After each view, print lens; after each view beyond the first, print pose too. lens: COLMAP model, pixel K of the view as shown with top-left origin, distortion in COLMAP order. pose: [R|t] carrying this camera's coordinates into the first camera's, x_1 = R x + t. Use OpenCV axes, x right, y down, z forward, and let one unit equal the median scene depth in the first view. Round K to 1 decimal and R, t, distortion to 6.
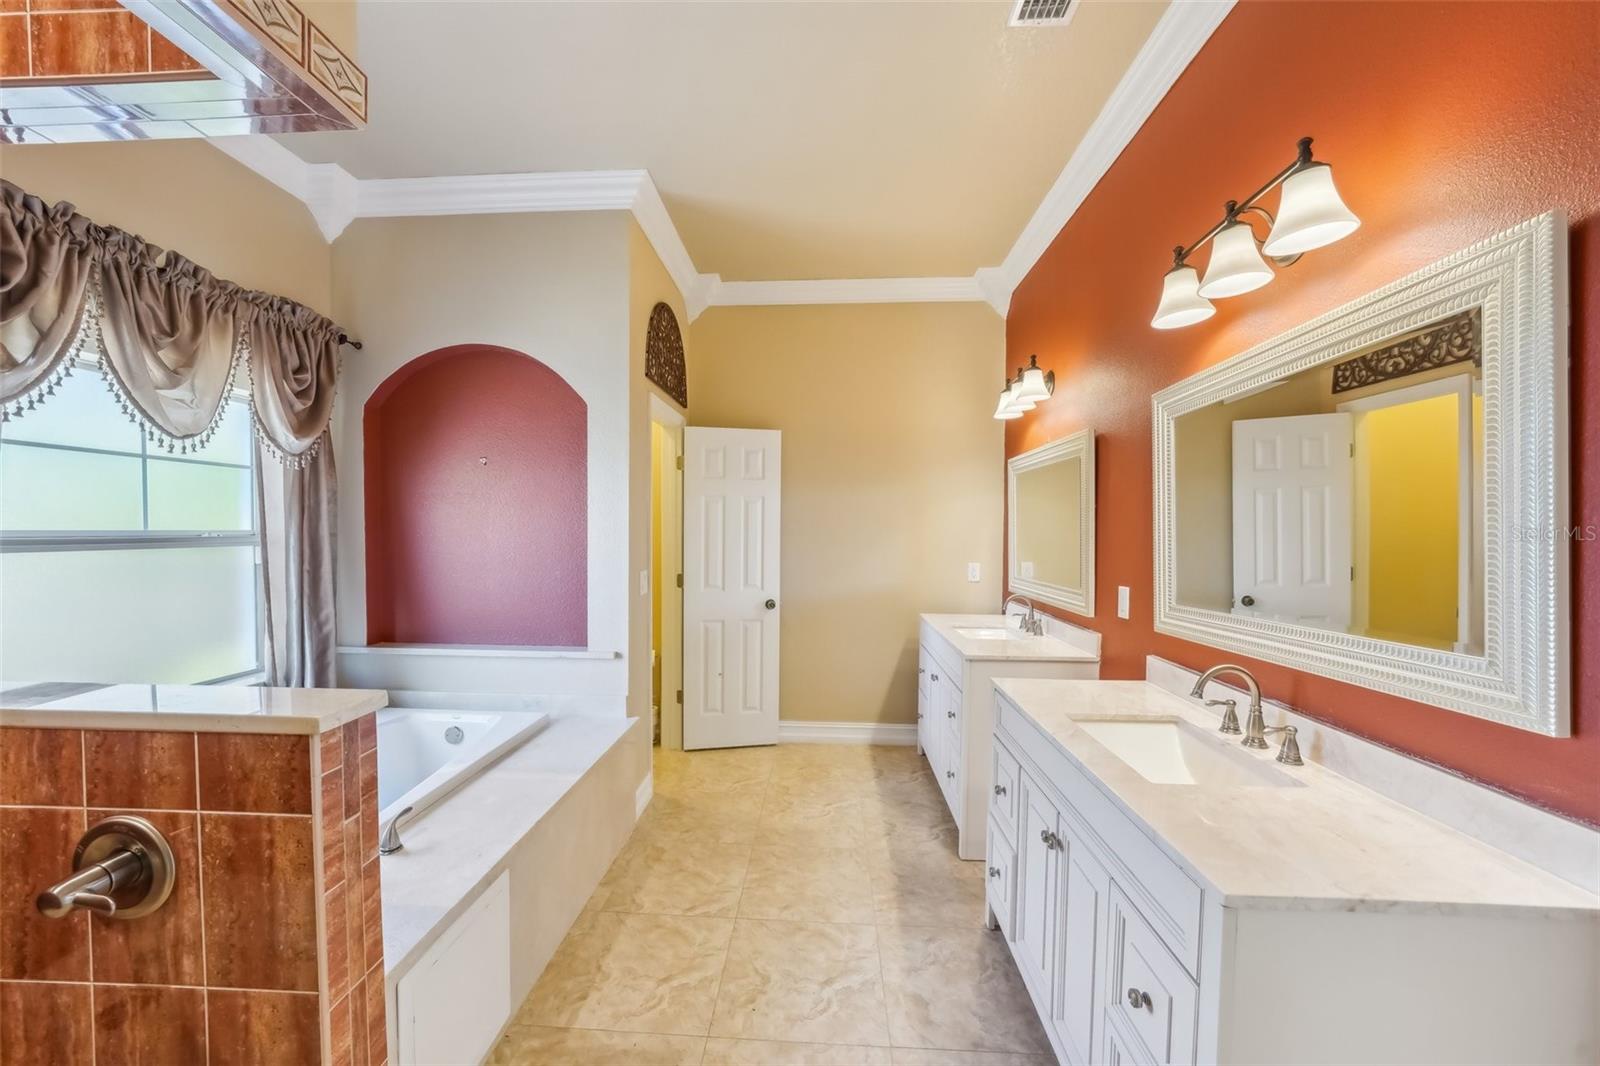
lens RADIAL K [[598.7, 0, 795.7], [0, 598.7, 534.8], [0, 0, 1]] dist [-0.004010, 0.000930]
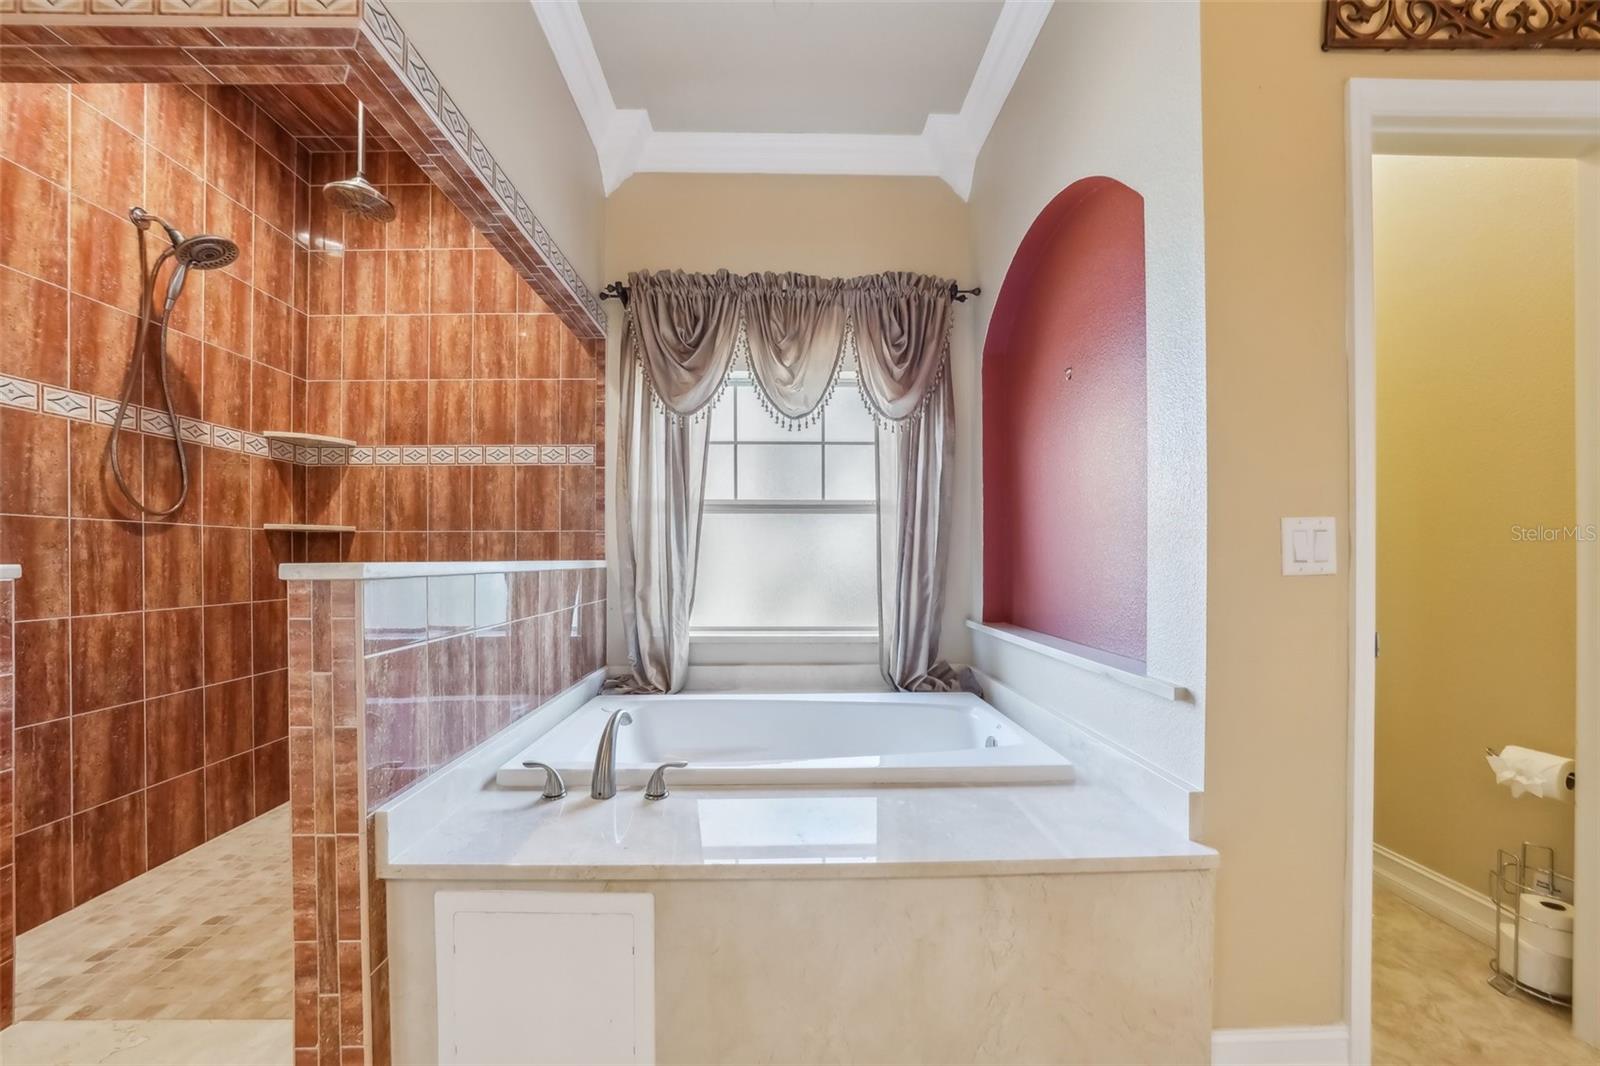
lens RADIAL K [[558.7, 0, 784.3], [0, 558.7, 563.5], [0, 0, 1]] dist [-0.021159, 0.000978]
pose [[0.067578, 0.004100, -0.997706, 0.133438], [-0.011032, 0.999933, 0.003362, 0.134307], [0.997653, 0.010779, 0.067619, 0.862875]]
